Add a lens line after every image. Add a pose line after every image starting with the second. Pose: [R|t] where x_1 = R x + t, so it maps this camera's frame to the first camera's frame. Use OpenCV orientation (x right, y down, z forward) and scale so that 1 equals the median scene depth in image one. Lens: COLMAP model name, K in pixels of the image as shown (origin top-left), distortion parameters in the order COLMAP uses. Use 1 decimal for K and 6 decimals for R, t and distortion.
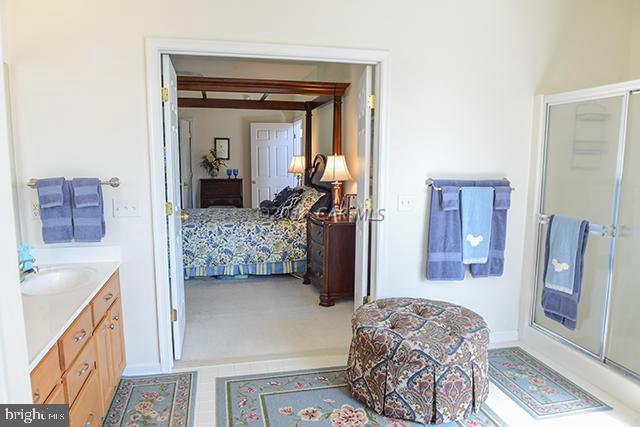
lens RADIAL K [[438.9, 0, 318.8], [0, 438.9, 217.0], [0, 0, 1]] dist [-0.050093, -0.000802]
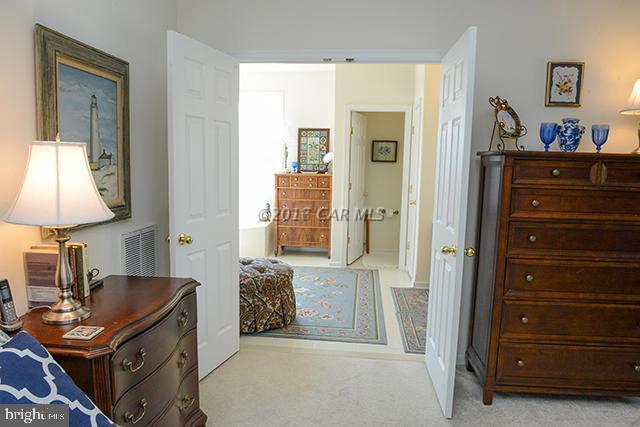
lens RADIAL K [[438.9, 0, 316.7], [0, 438.9, 214.0], [0, 0, 1]] dist [-0.050093, -0.000802]
pose [[-0.943905, -0.063486, 0.324058, -0.181214], [0.017701, 0.970207, 0.241630, -0.116775], [-0.329744, 0.233811, -0.914659, 0.897870]]
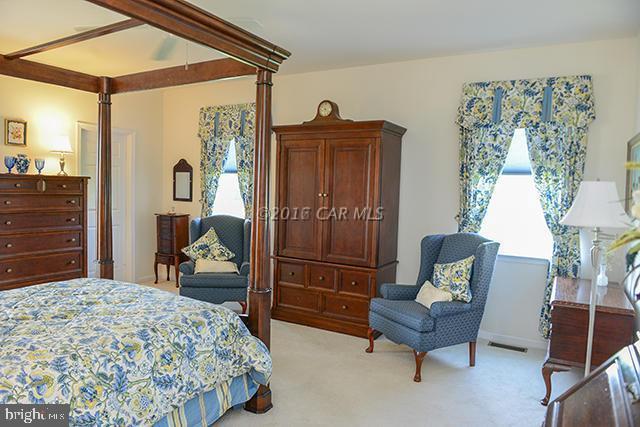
lens RADIAL K [[438.9, 0, 319.7], [0, 438.9, 215.5], [0, 0, 1]] dist [-0.050093, -0.000802]
pose [[-0.663760, 0.019038, -0.747703, -0.069176], [-0.135282, 0.980132, 0.145050, -0.170329], [0.735609, 0.197429, -0.647998, 1.252492]]
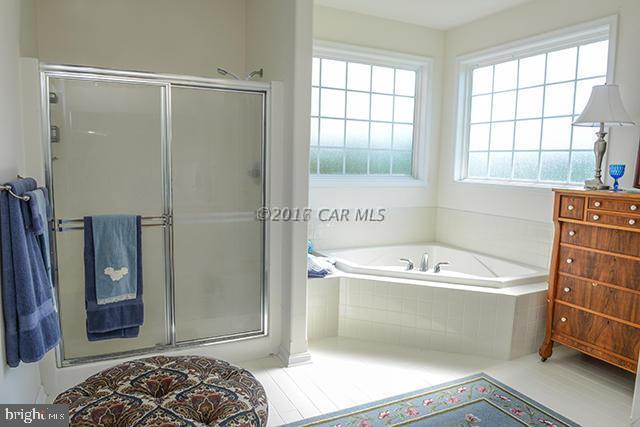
lens RADIAL K [[438.9, 0, 312.4], [0, 438.9, 217.6], [0, 0, 1]] dist [-0.050093, -0.000802]
pose [[-0.218057, -0.131307, 0.967062, -0.157117], [0.110044, 0.981280, 0.158050, -0.040135], [-0.969712, 0.140883, -0.199526, 0.356049]]
